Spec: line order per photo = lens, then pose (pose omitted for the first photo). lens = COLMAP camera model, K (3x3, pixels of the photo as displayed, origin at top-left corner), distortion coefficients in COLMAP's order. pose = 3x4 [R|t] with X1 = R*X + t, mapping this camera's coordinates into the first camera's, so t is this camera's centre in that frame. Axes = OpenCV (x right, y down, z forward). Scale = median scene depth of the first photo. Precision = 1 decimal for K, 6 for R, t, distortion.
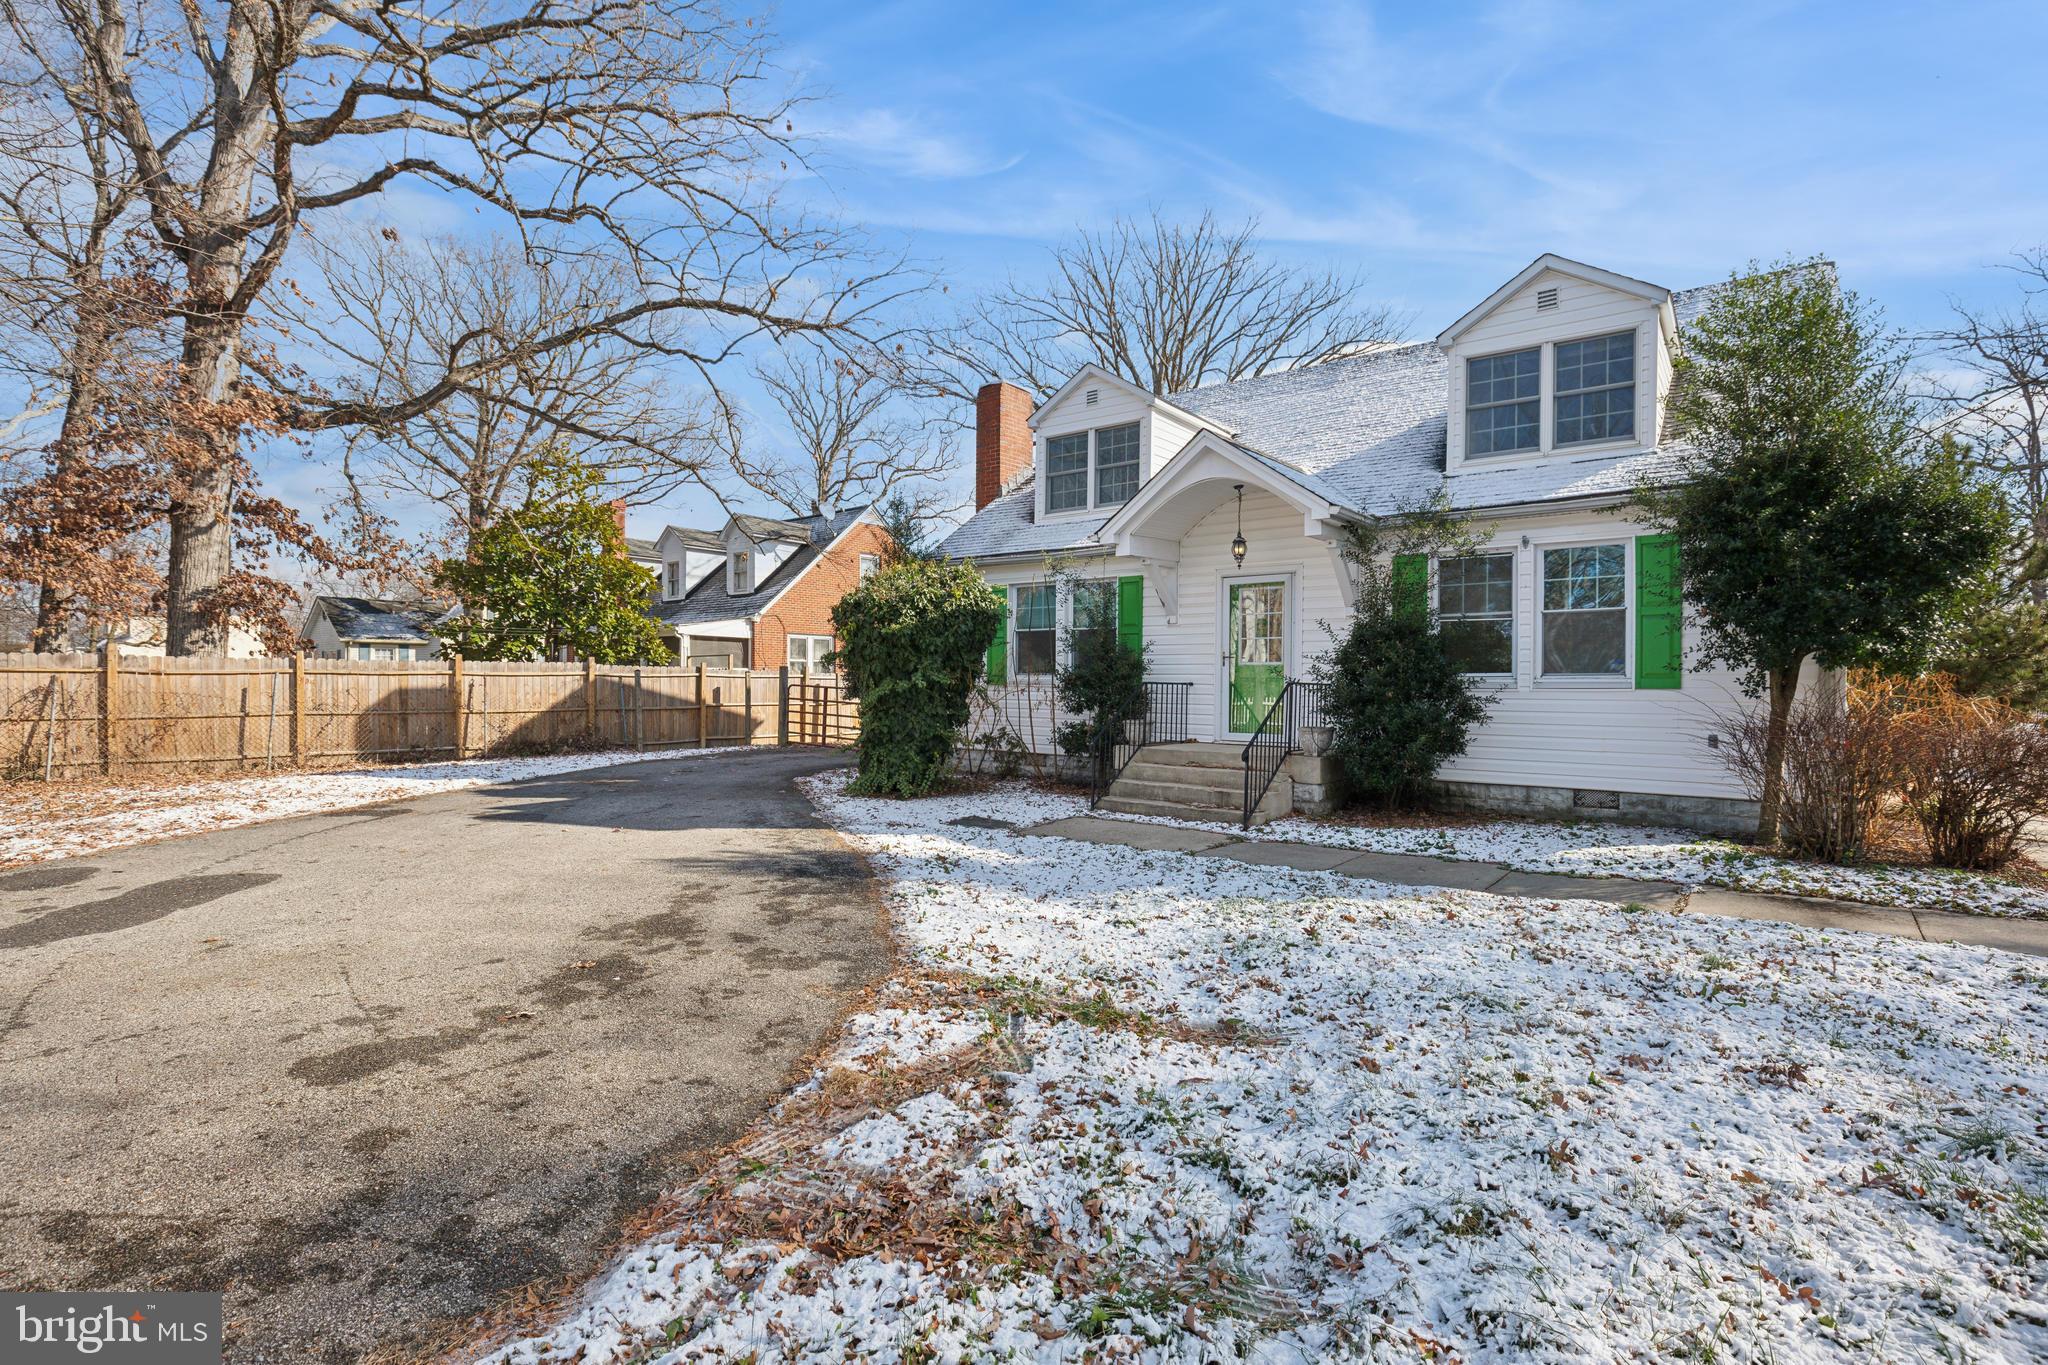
lens RADIAL K [[935.4, 0, 1023.8], [0, 935.4, 703.1], [0, 0, 1]] dist [-0.022446, 0.000652]
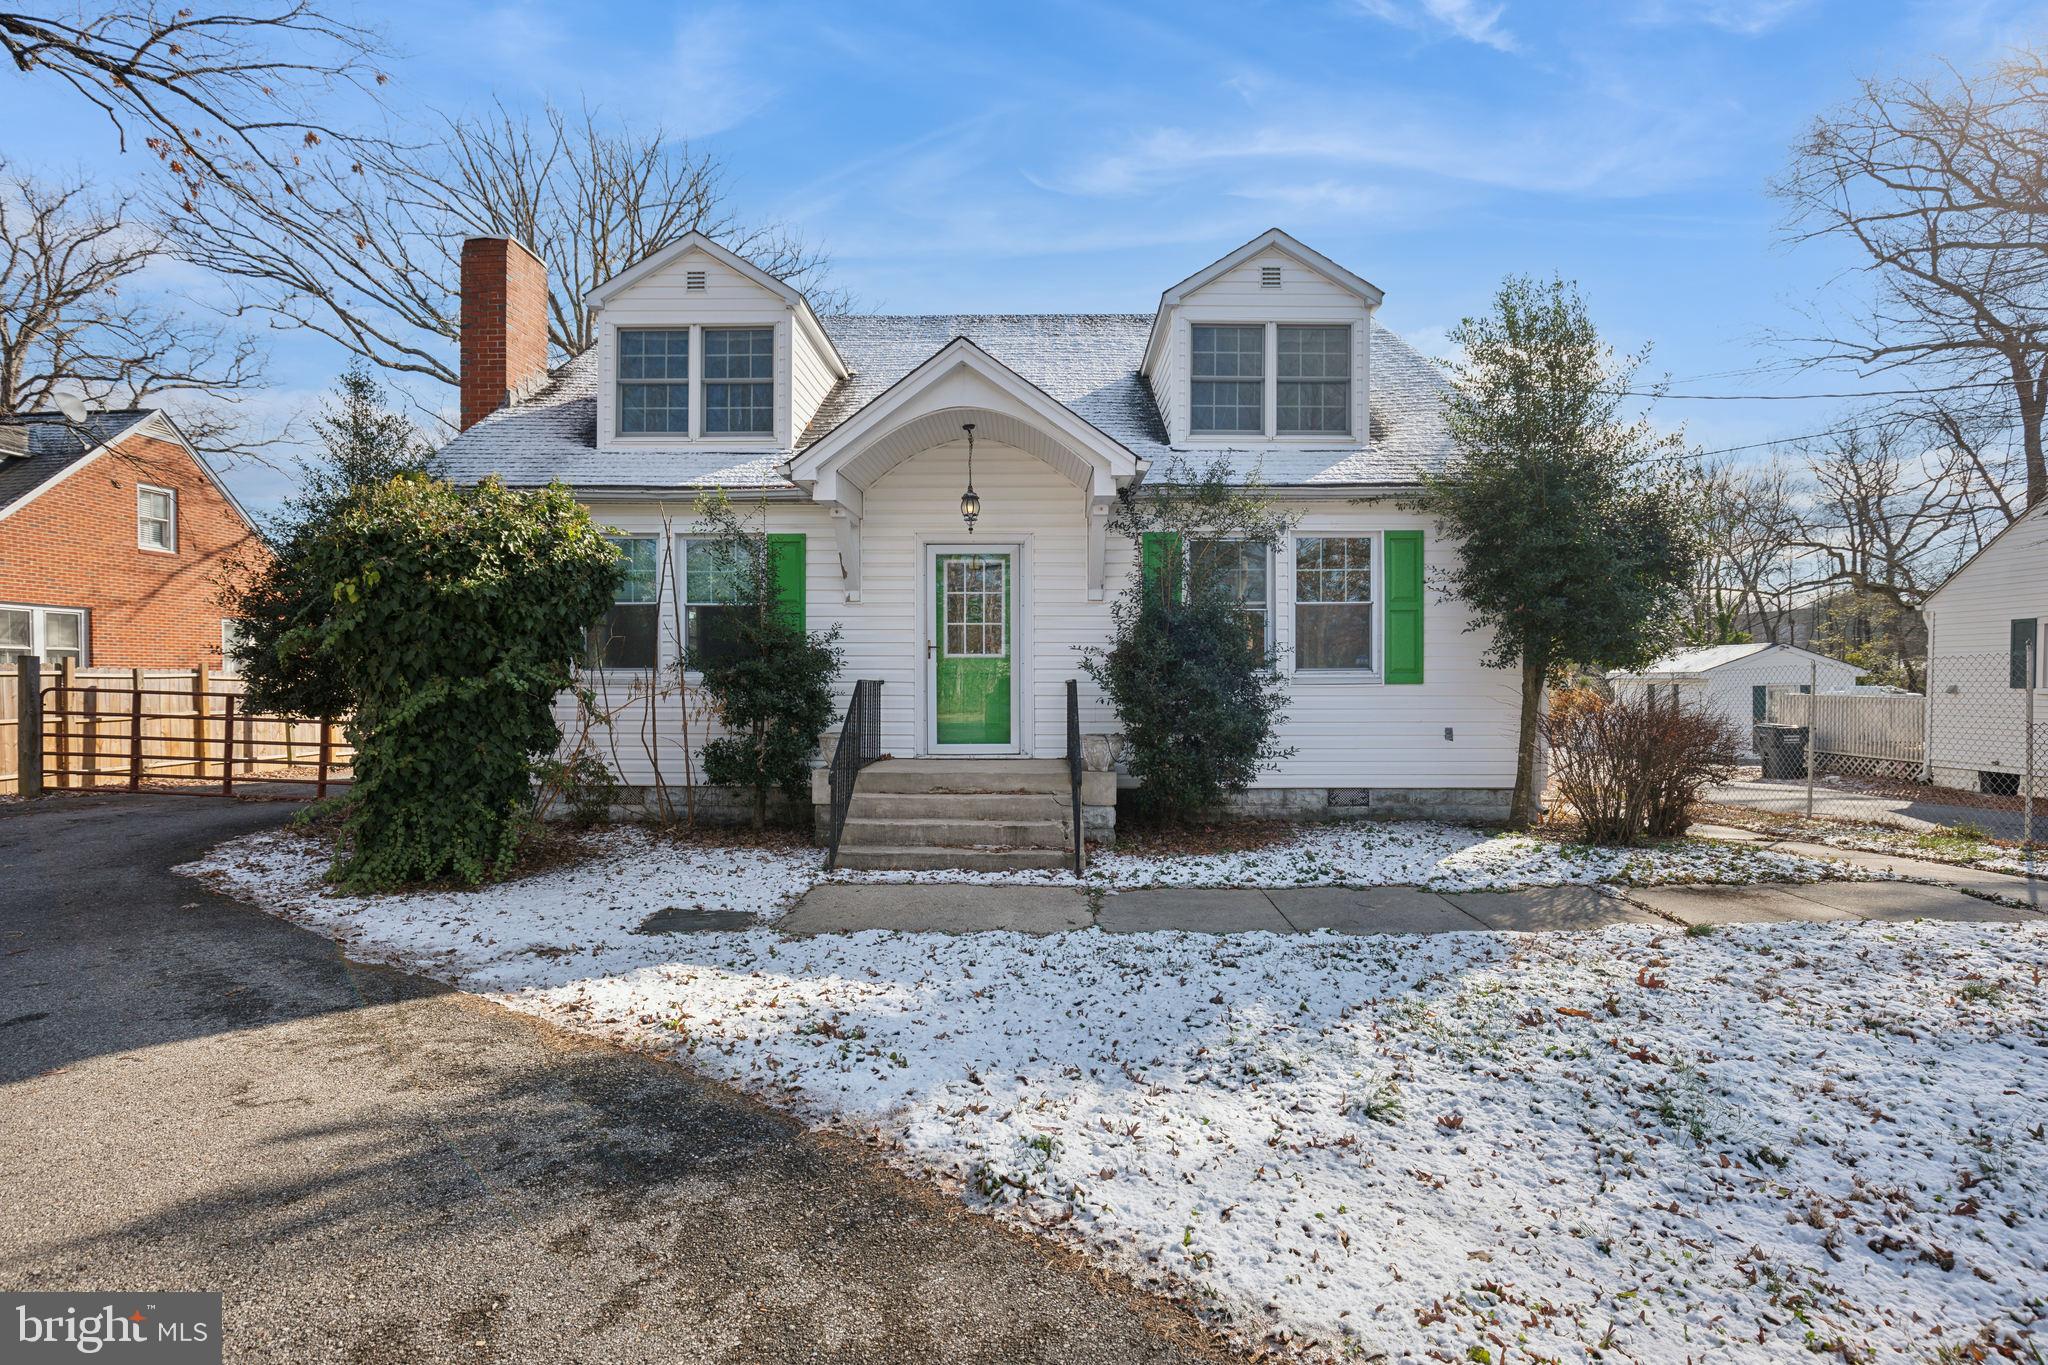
lens RADIAL K [[935.4, 0, 1023.8], [0, 935.4, 703.1], [0, 0, 1]] dist [-0.022446, 0.000652]
pose [[0.793800, -0.020442, 0.607835, -0.208371], [0.018332, 0.999785, 0.009683, -0.009481], [-0.607903, 0.003457, 0.794004, 0.358193]]
